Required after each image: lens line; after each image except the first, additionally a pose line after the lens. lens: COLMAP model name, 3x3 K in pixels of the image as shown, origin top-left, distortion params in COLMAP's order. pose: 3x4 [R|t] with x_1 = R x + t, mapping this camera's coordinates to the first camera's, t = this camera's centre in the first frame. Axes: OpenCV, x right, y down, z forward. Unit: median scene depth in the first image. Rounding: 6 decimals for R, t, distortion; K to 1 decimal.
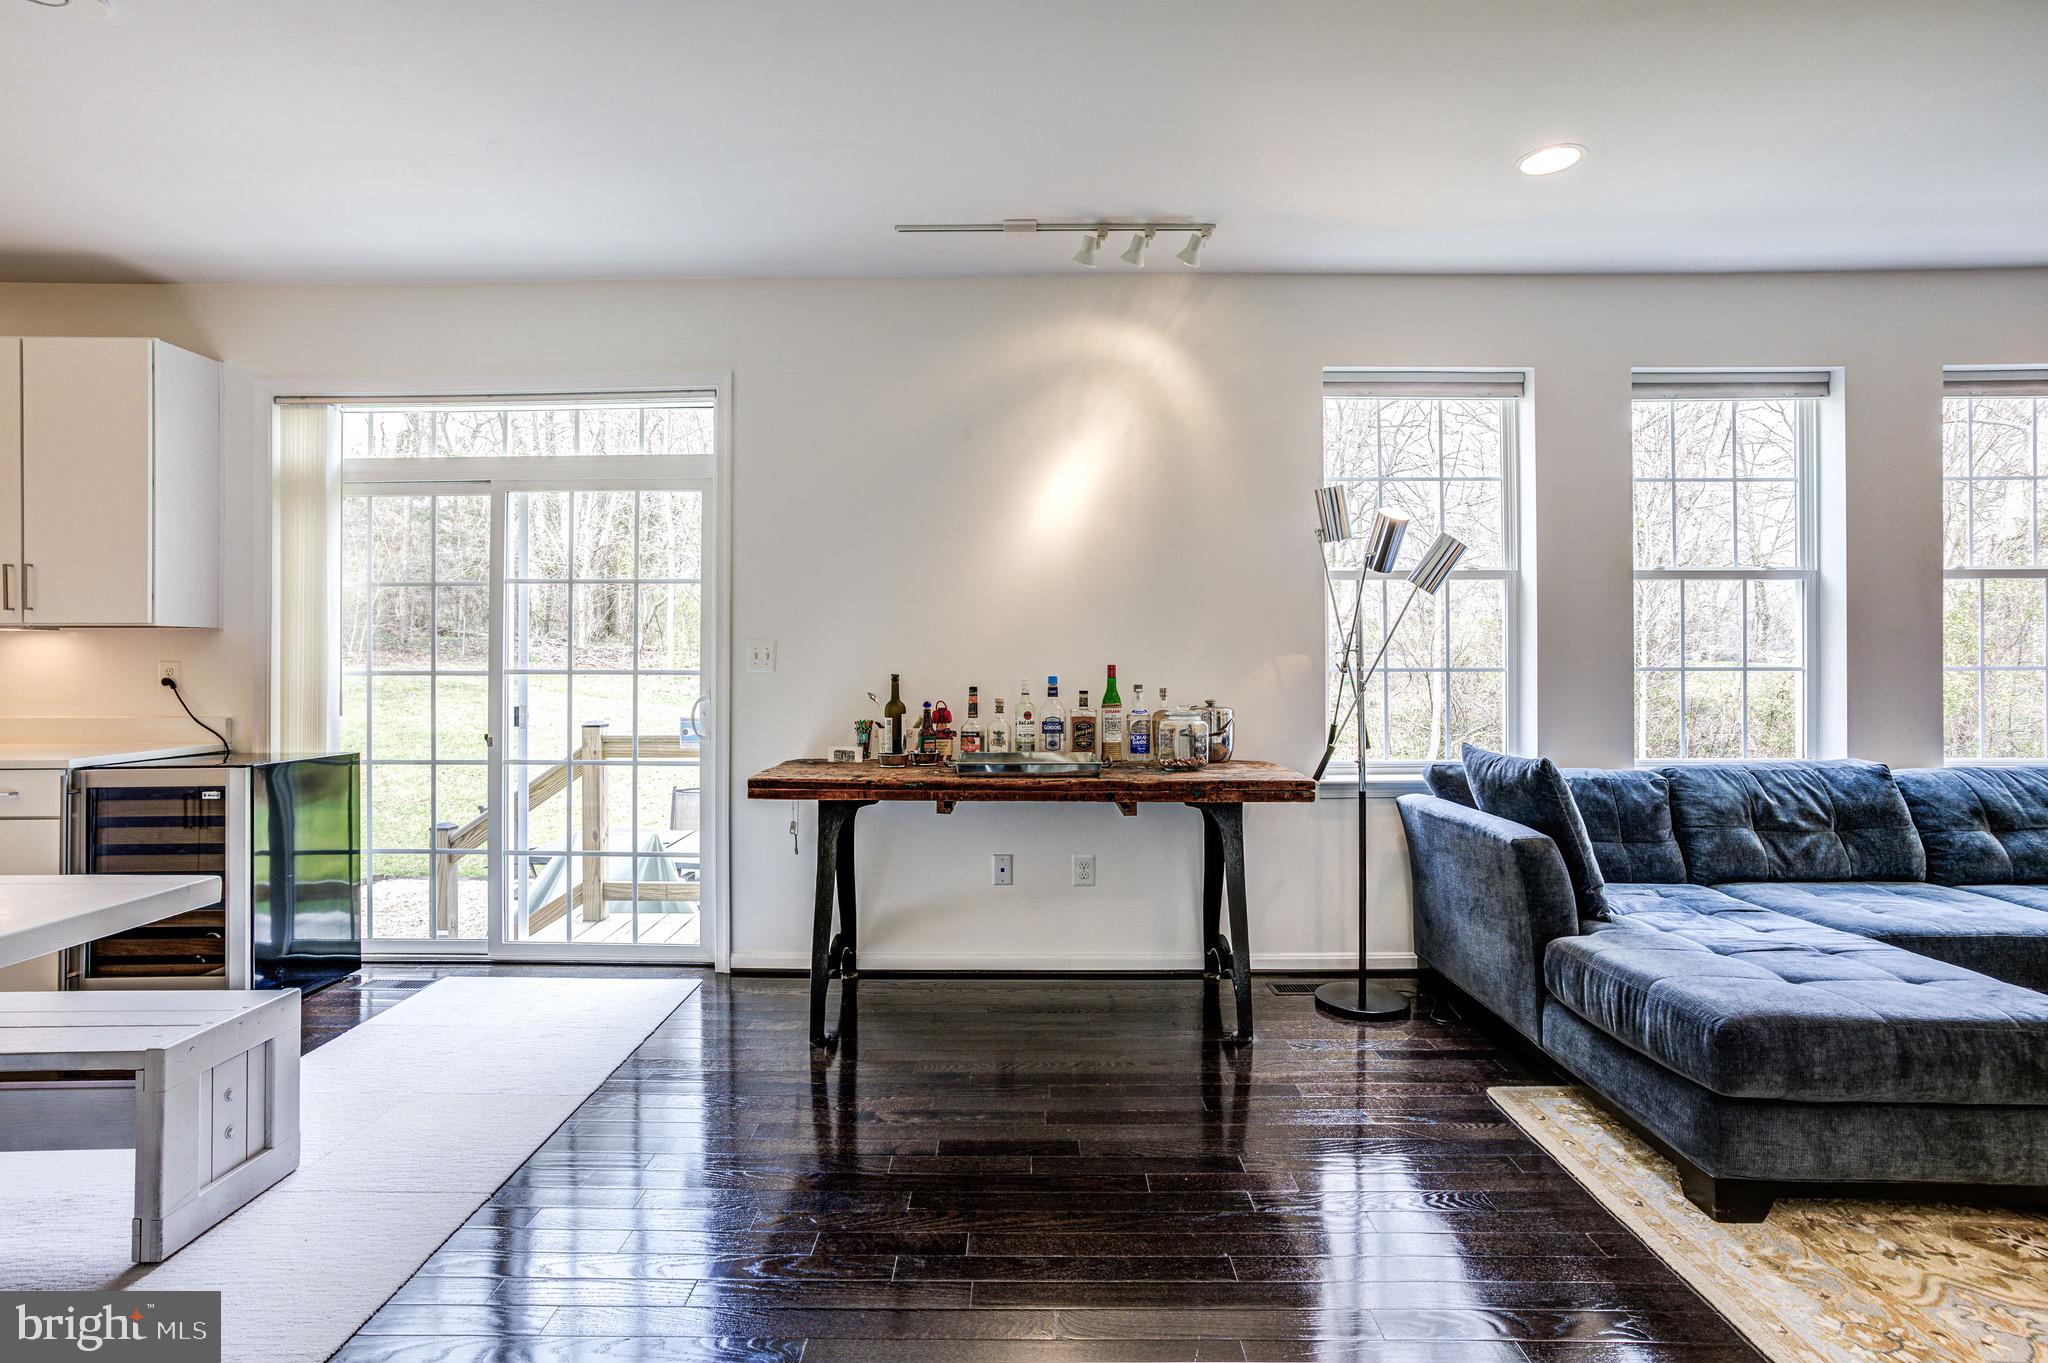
lens RADIAL K [[994.1, 0, 1015.6], [0, 994.1, 654.8], [0, 0, 1]] dist [-0.043079, 0.026305]
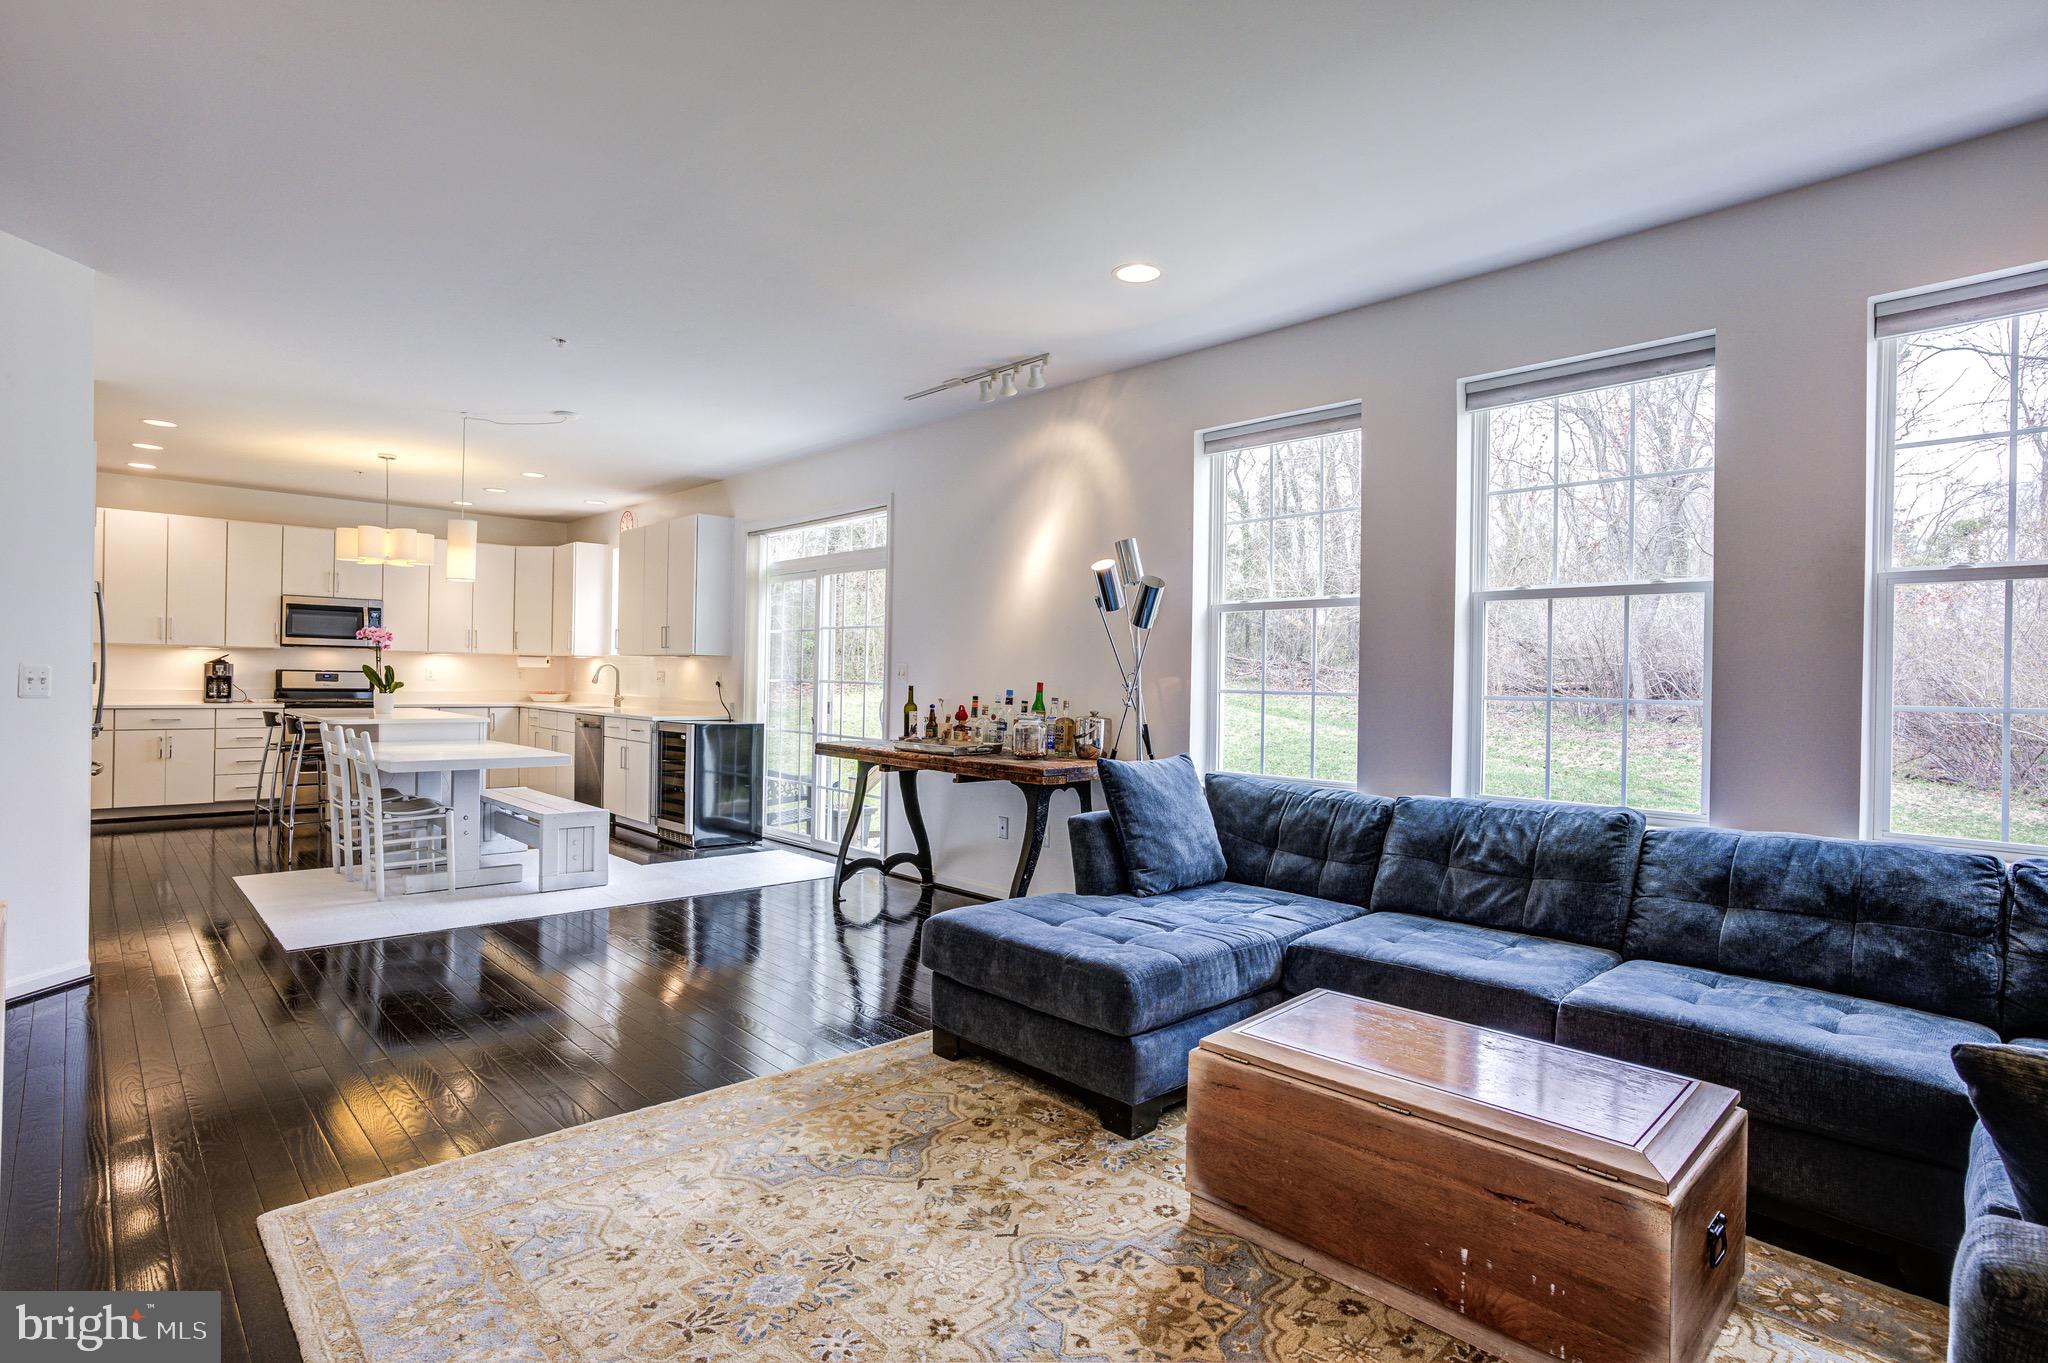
lens RADIAL K [[1076.1, 0, 1027.2], [0, 1076.1, 683.8], [0, 0, 1]] dist [-0.033280, 0.012826]
pose [[0.678045, 0.017250, -0.734818, 1.184671], [-0.014414, 0.999844, 0.010171, -0.002658], [0.734879, 0.003696, 0.678188, -0.006325]]
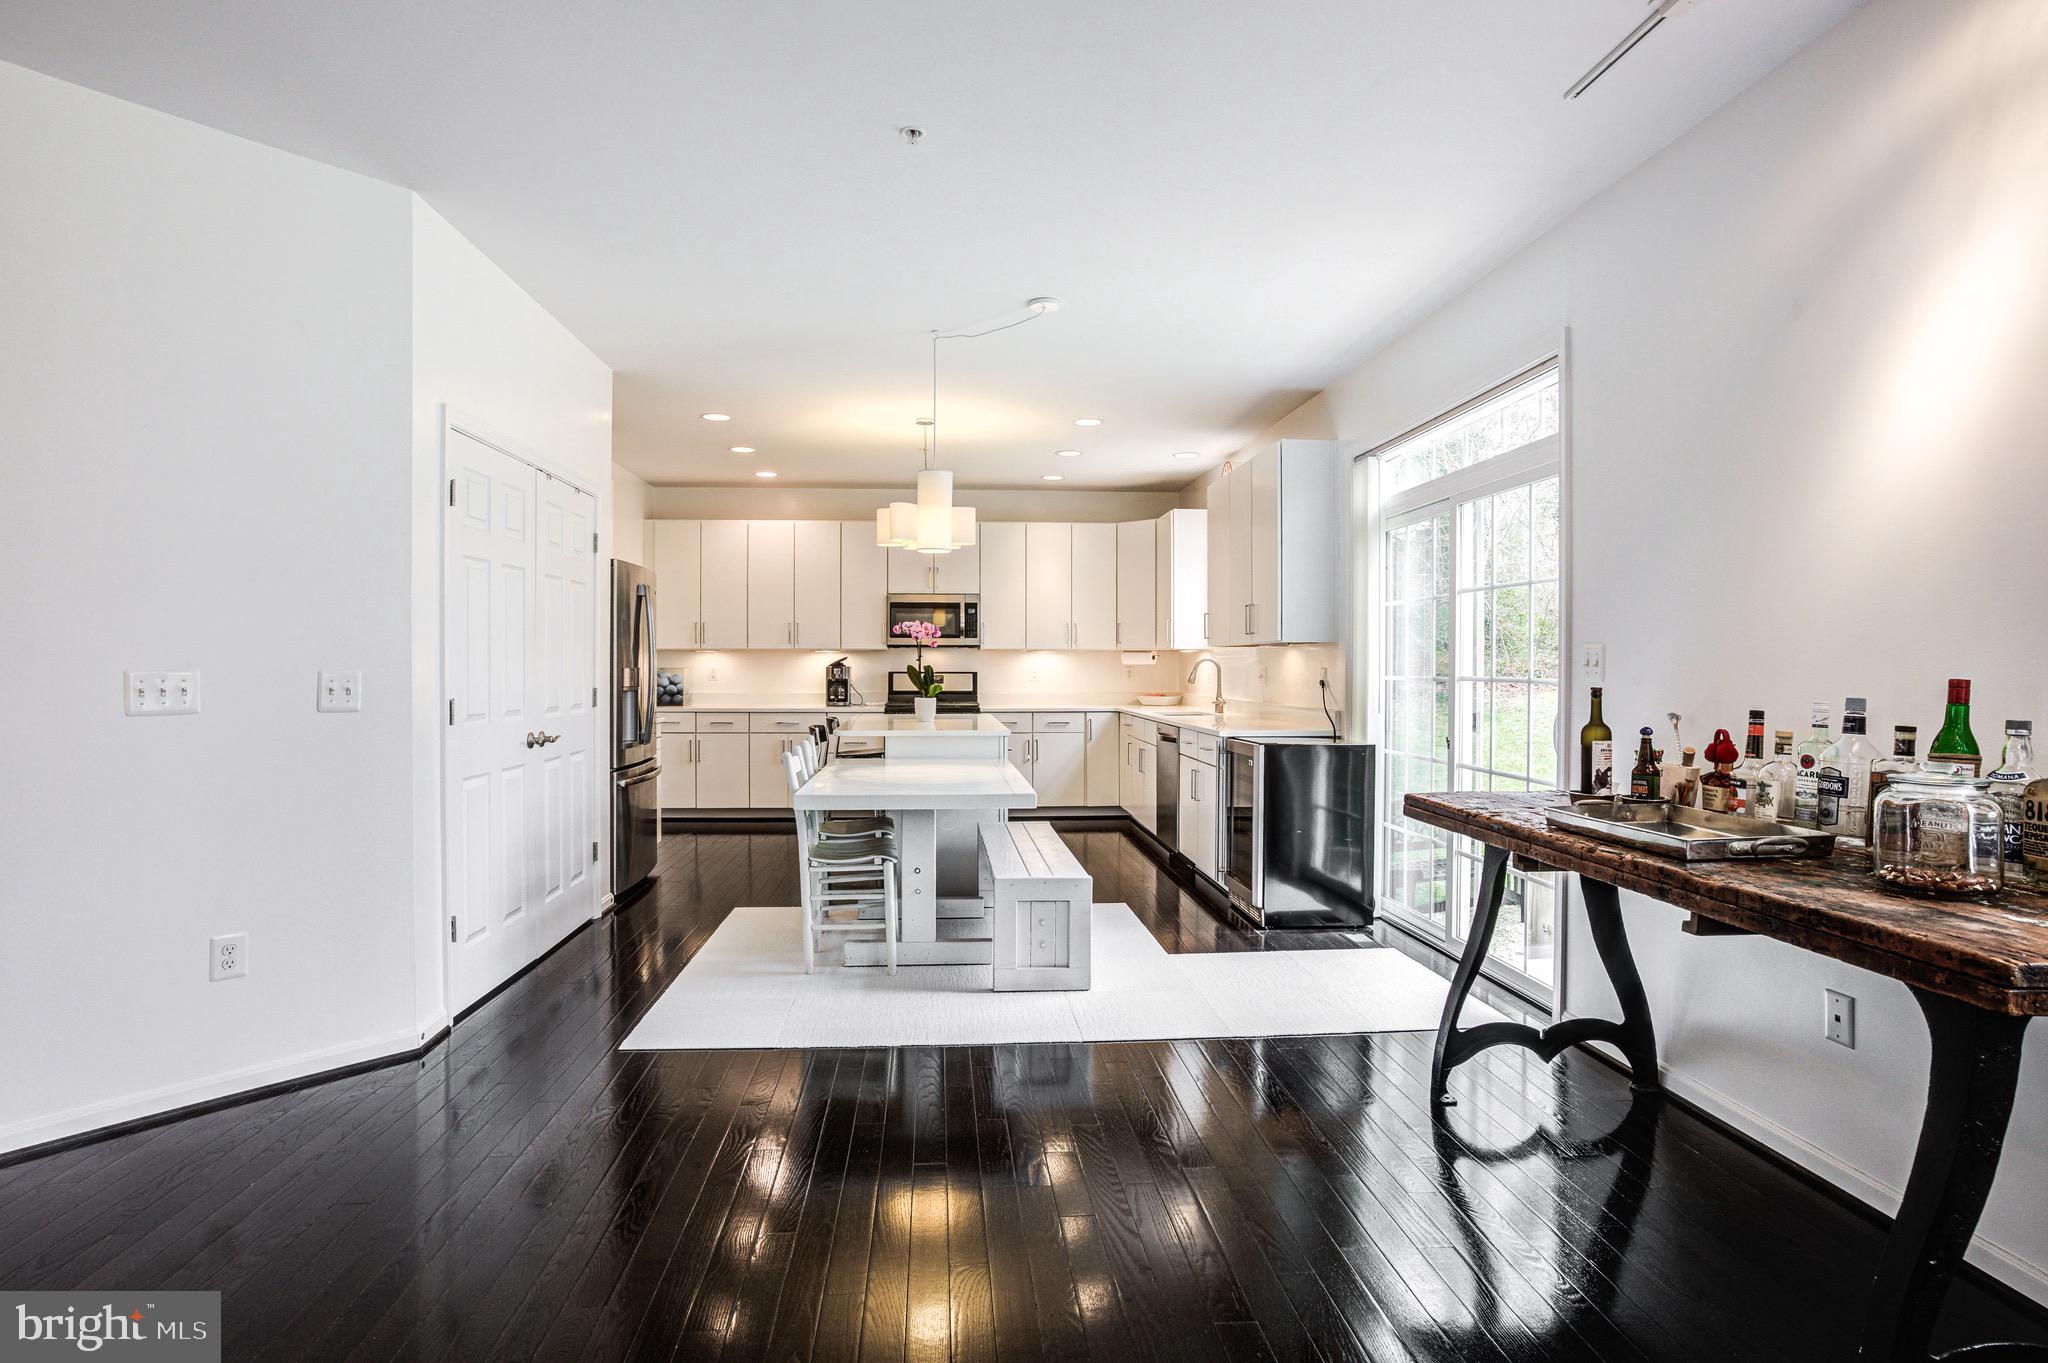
lens RADIAL K [[1076.1, 0, 1008.8], [0, 1076.1, 678.0], [0, 0, 1]] dist [-0.033280, 0.012826]
pose [[0.069177, 0.011732, -0.997535, 0.621972], [0.005073, 0.999914, 0.012112, 0.000525], [0.997592, -0.005898, 0.069111, 0.481074]]
